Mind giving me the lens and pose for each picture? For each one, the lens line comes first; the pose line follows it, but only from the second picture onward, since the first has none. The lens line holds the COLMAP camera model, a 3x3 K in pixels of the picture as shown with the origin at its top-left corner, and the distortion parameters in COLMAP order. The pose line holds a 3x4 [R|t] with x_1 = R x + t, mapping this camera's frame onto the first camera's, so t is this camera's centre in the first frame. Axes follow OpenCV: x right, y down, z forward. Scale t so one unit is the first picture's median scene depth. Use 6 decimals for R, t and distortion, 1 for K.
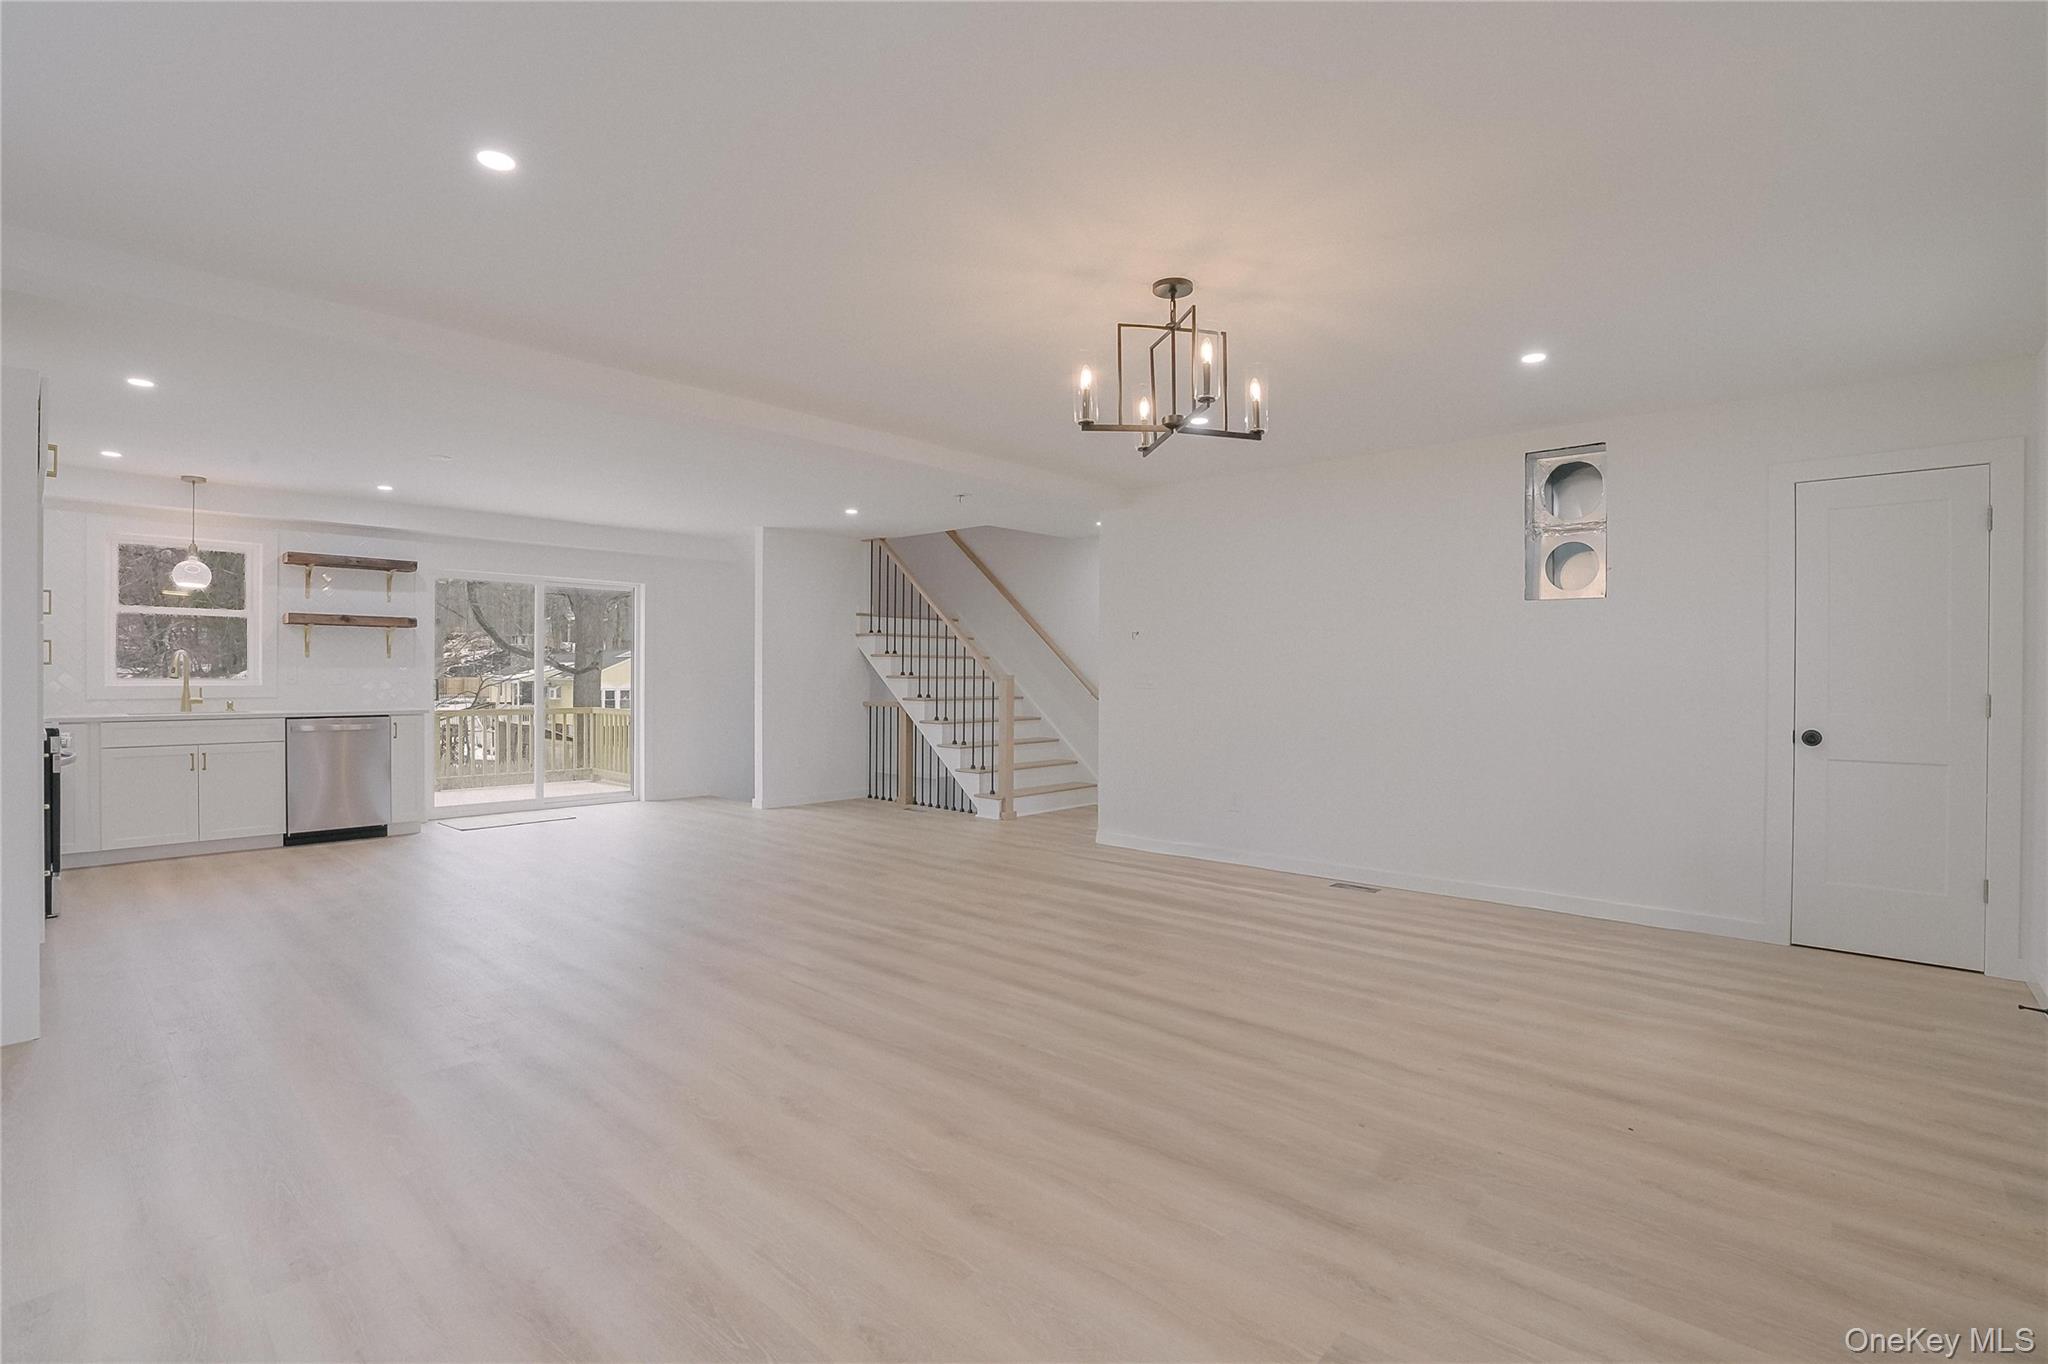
lens RADIAL K [[956.8, 0, 1021.7], [0, 956.8, 681.4], [0, 0, 1]] dist [-0.068653, 0.025546]
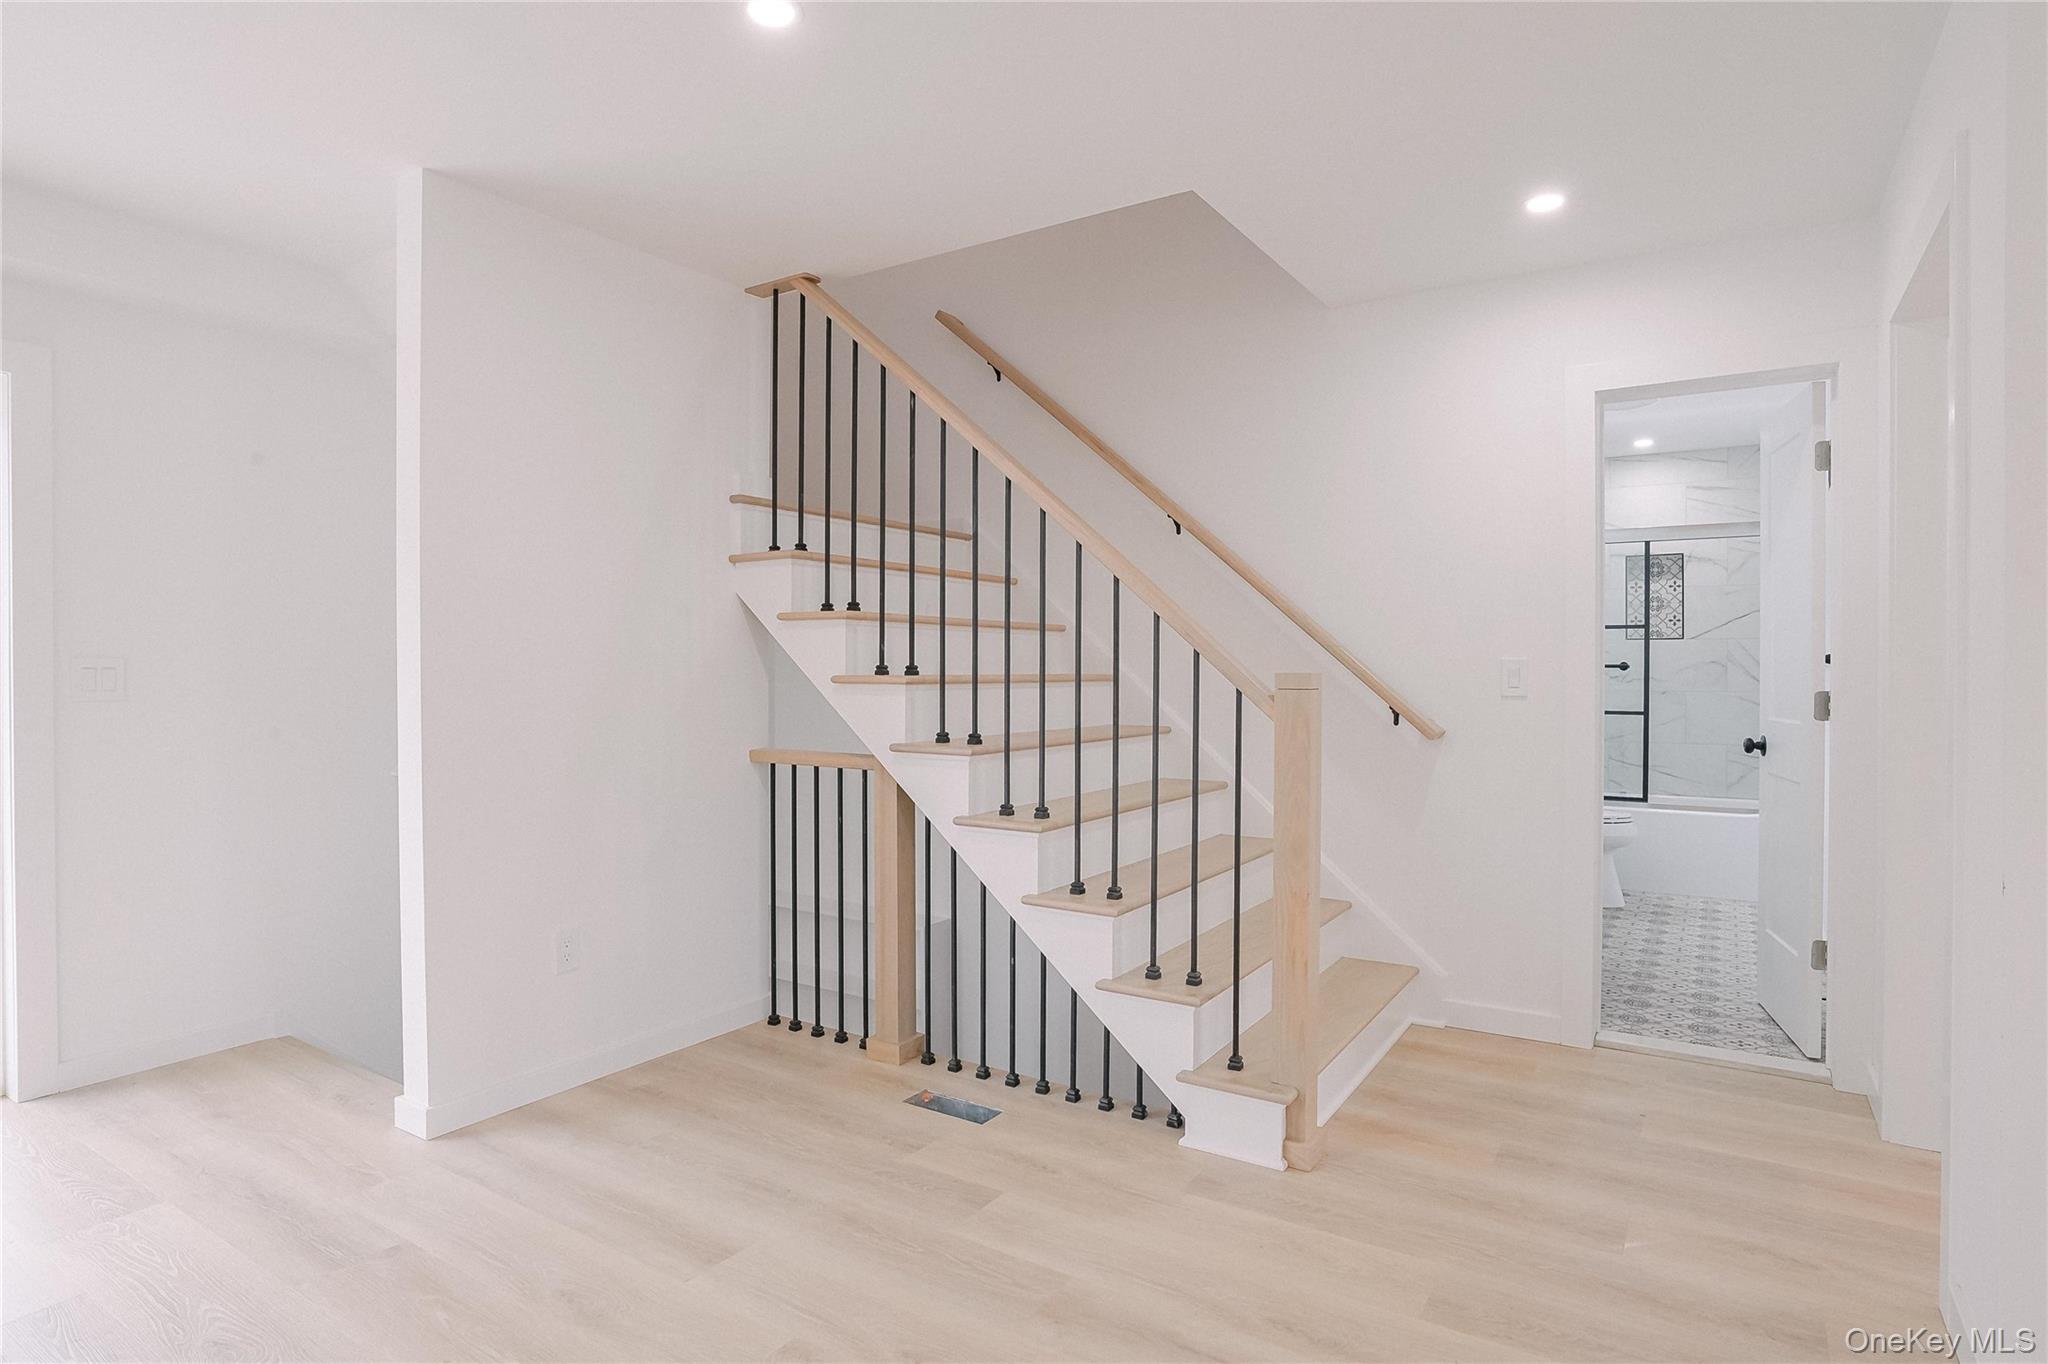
lens RADIAL K [[1080.3, 0, 1024.0], [0, 1080.3, 682.0], [0, 0, 1]] dist [-0.047366, 0.000268]
pose [[0.987034, -0.007426, 0.160340, -0.174131], [0.006535, 0.999960, 0.006086, -0.007449], [-0.160379, -0.004959, 0.987043, 0.793646]]
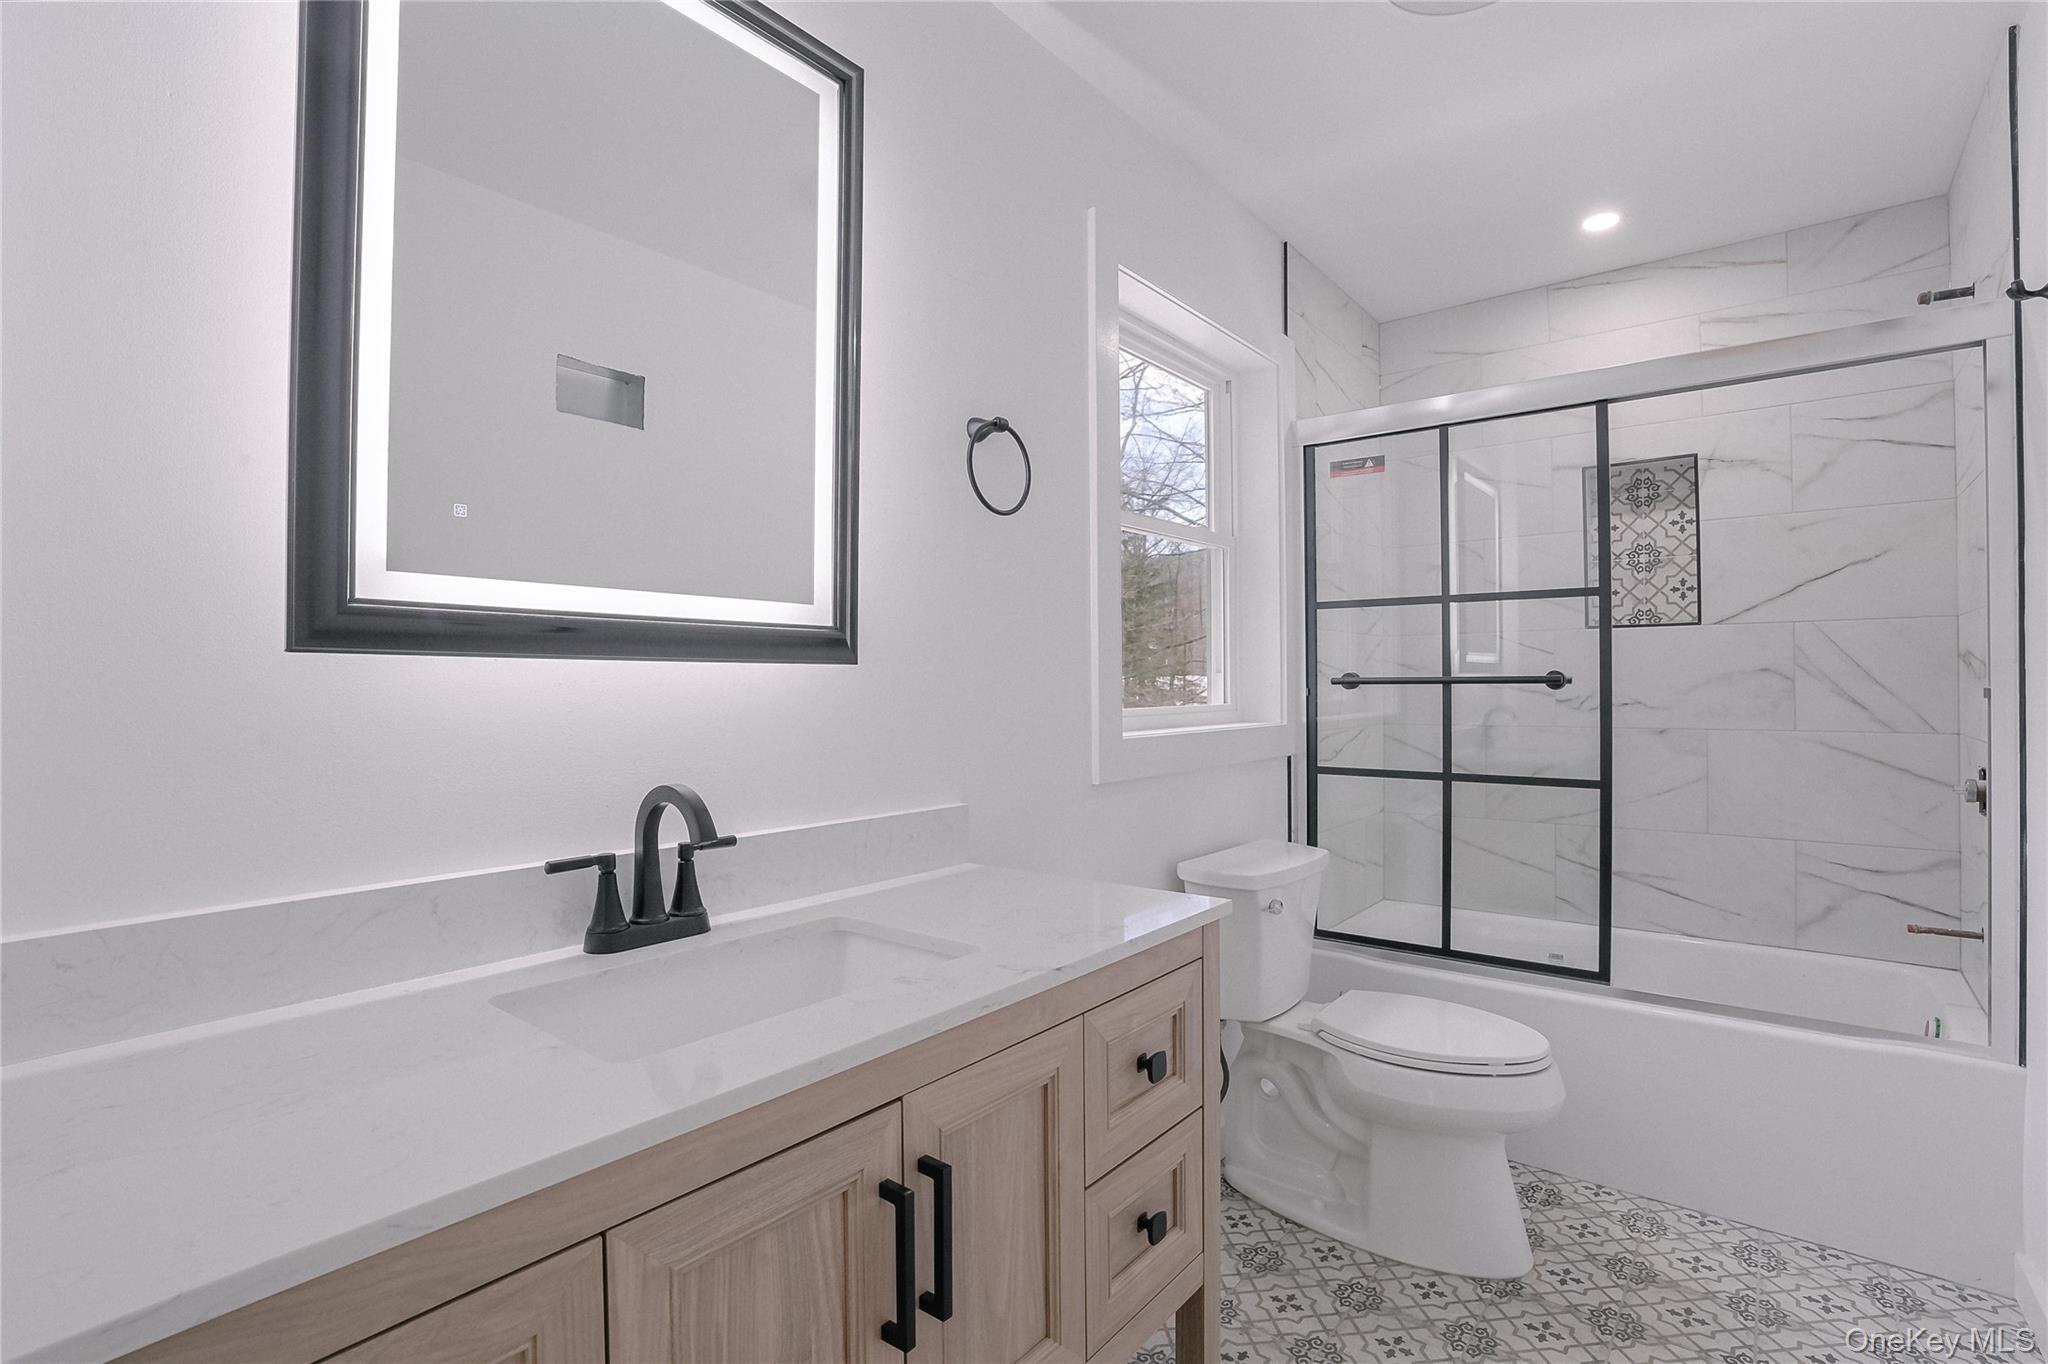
lens RADIAL K [[997.2, 0, 1025.9], [0, 997.2, 675.8], [0, 0, 1]] dist [-0.047940, 0.017026]
pose [[0.996440, -0.008391, 0.083889, 0.200776], [0.009373, 0.999892, -0.011315, -0.010777], [-0.083785, 0.012061, 0.996411, 1.200501]]
